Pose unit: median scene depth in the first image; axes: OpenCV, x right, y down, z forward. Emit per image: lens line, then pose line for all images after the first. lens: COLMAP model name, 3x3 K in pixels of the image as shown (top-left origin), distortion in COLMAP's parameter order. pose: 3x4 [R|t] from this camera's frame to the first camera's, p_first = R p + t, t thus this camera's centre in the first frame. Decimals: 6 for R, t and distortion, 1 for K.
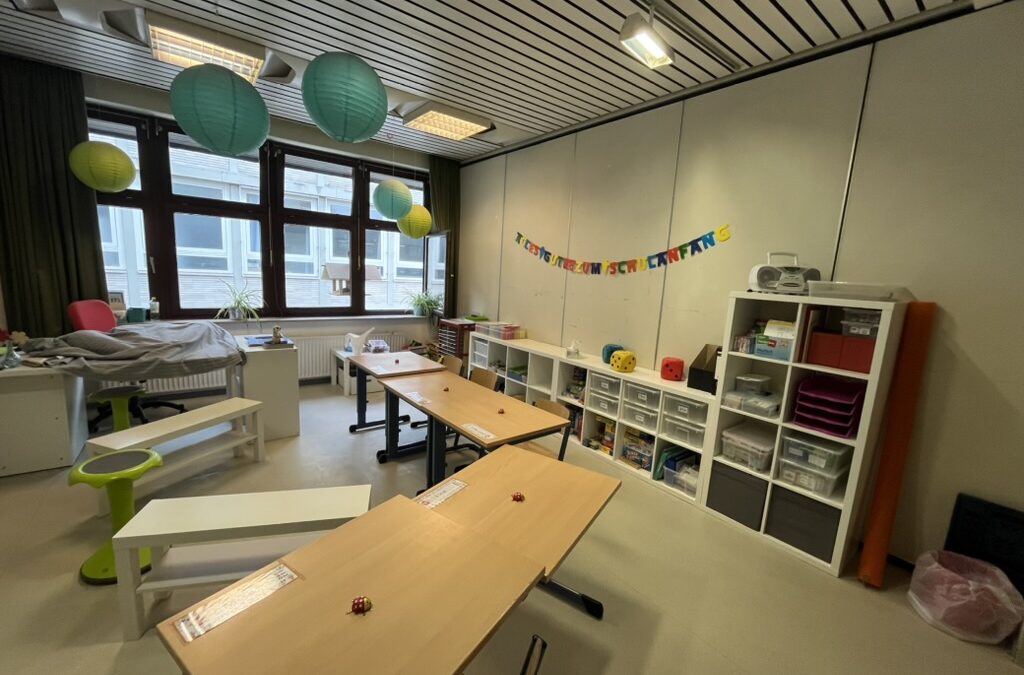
lens RADIAL K [[411.5, 0, 512.0], [0, 411.5, 337.5], [0, 0, 1]] dist [0.000303, 0.000080]
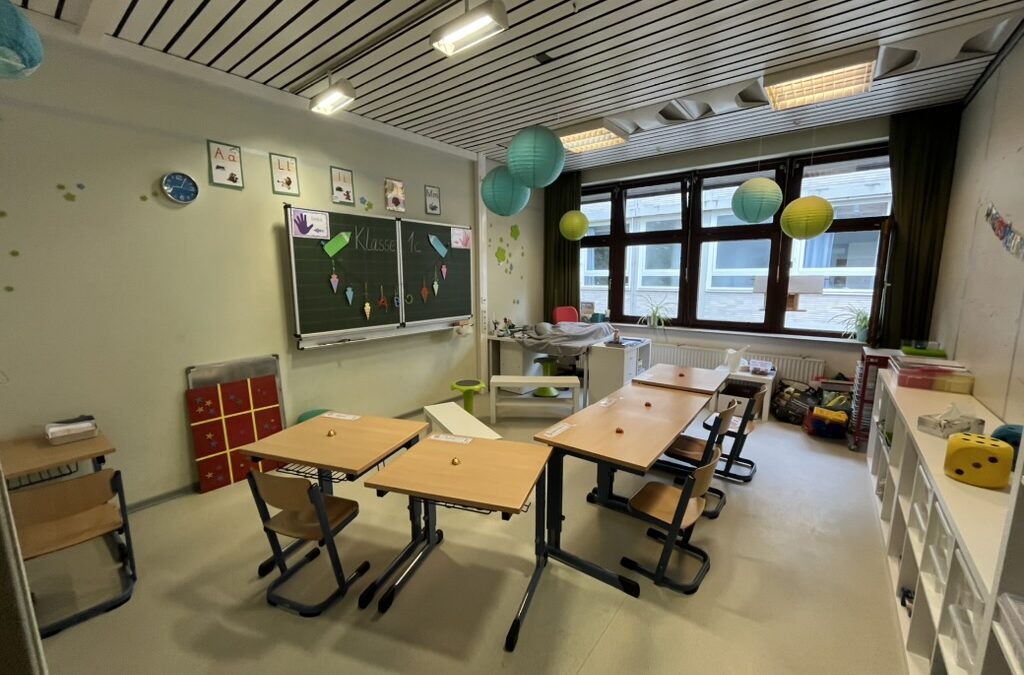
lens RADIAL K [[411.5, 0, 512.0], [0, 411.5, 337.5], [0, 0, 1]] dist [0.000303, 0.000080]
pose [[0.259085, 0.087268, -0.961904, 0.465231], [-0.135036, 0.989401, 0.053392, -0.022457], [0.956368, 0.116059, 0.268123, 0.317330]]
